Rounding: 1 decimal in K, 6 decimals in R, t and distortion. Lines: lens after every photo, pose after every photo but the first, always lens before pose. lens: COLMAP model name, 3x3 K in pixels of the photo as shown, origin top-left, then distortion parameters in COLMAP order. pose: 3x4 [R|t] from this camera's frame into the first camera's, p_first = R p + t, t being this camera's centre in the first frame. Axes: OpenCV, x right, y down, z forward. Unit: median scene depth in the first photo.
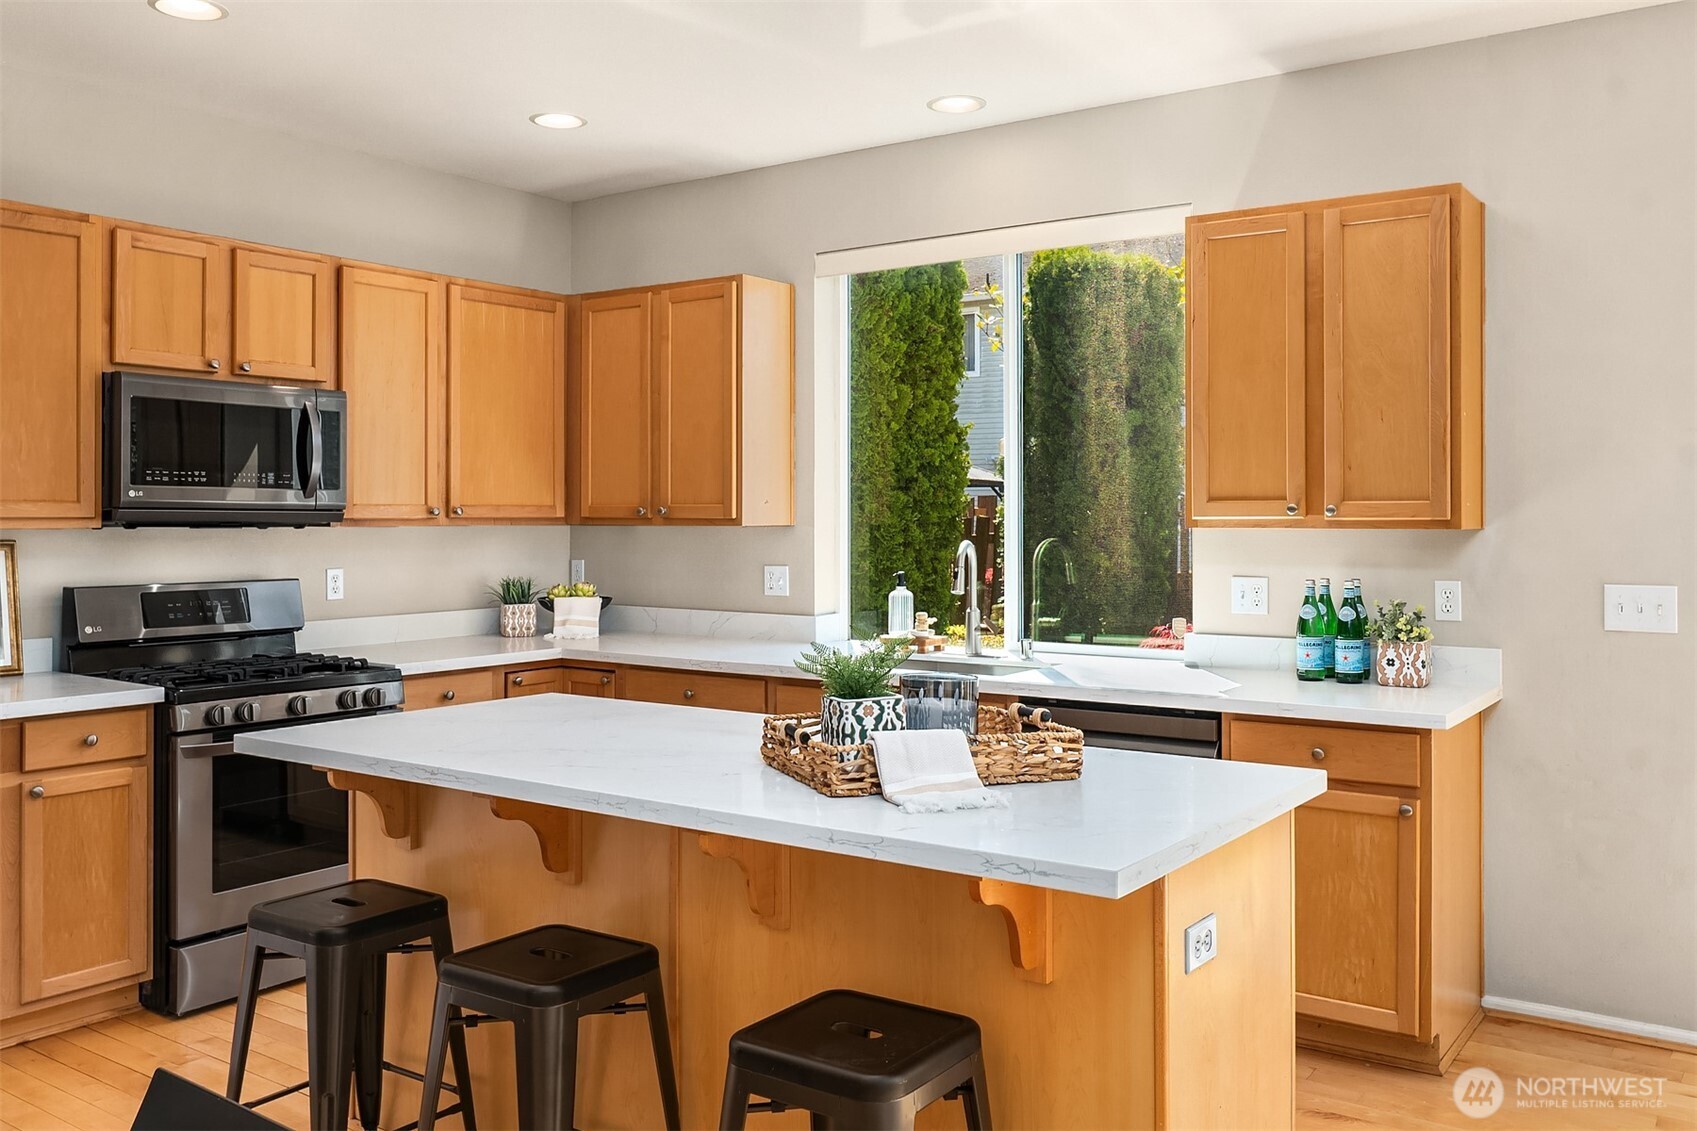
lens RADIAL K [[1391.1, 0, 848.5], [0, 1391.1, 512.8], [0, 0, 1]] dist [-0.041586, -0.000645]
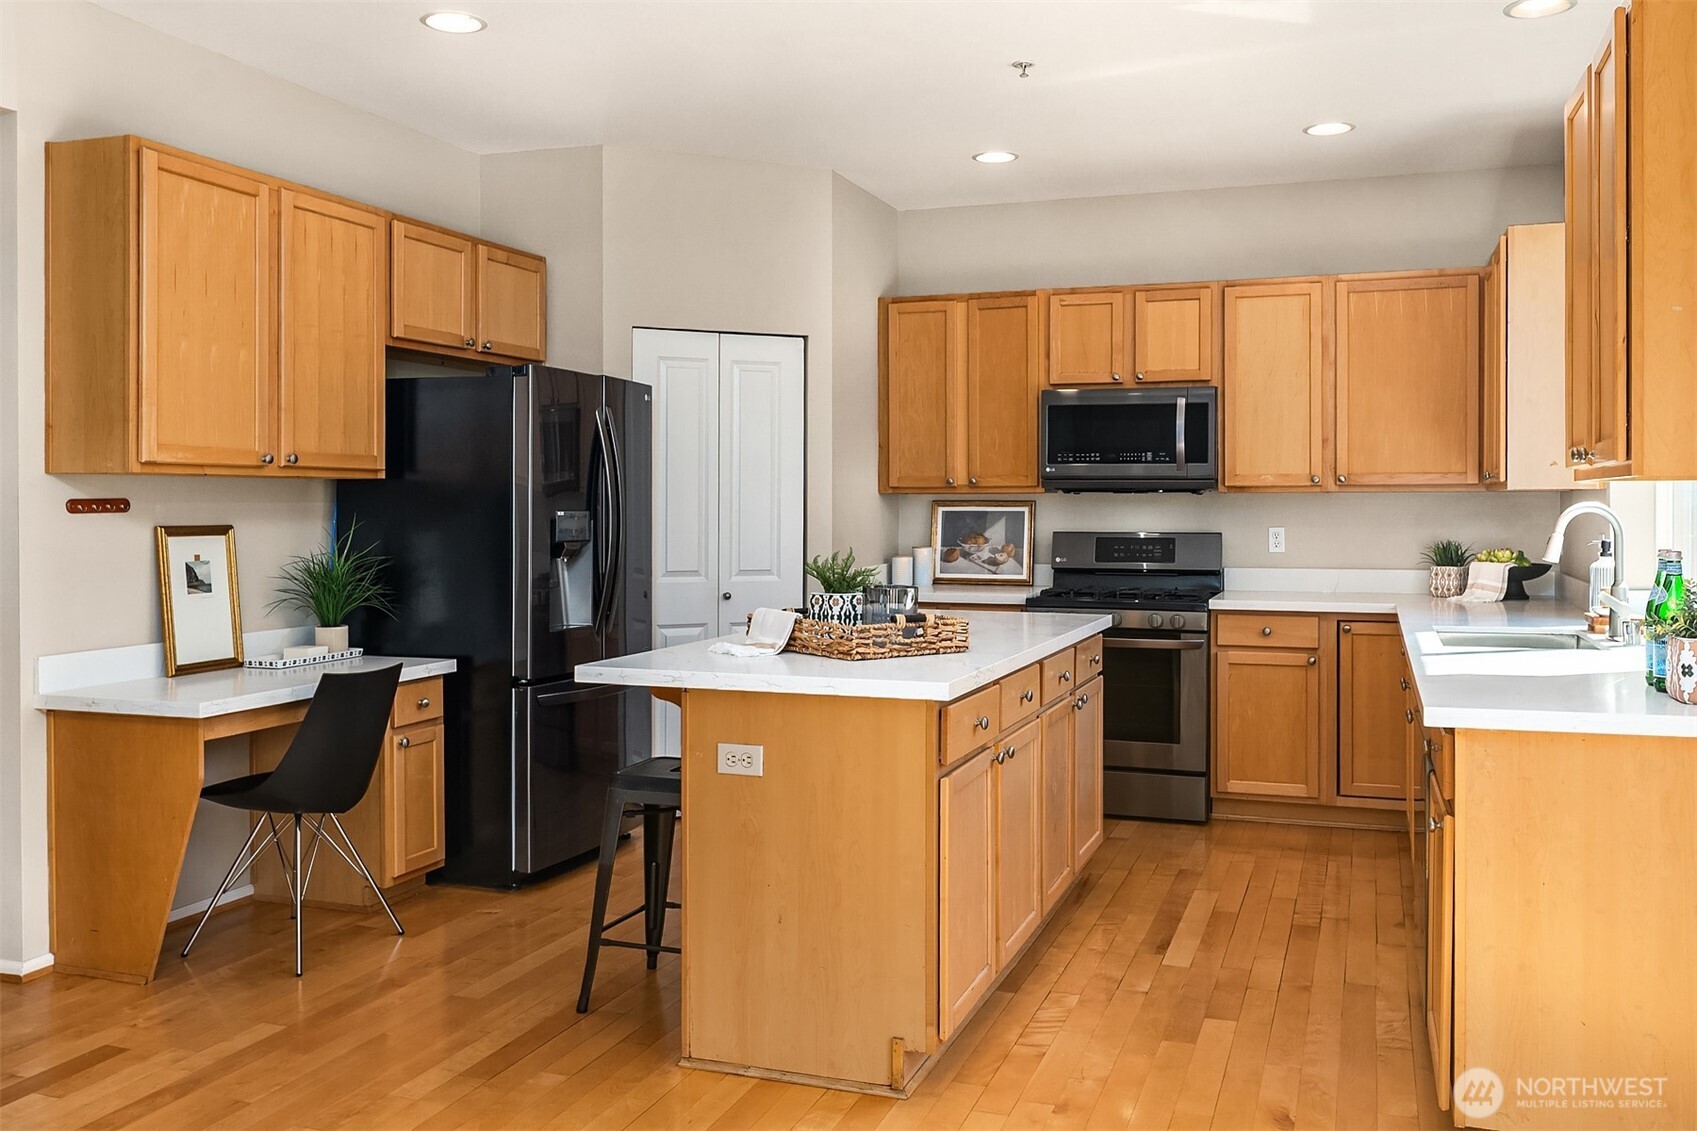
lens RADIAL K [[1391.1, 0, 848.5], [0, 1391.1, 512.8], [0, 0, 1]] dist [-0.041586, -0.000645]
pose [[0.247705, 0.006012, -0.968817, 0.839456], [0.001668, 0.999977, 0.006631, 0.021321], [0.968834, -0.003259, 0.247690, 0.371122]]
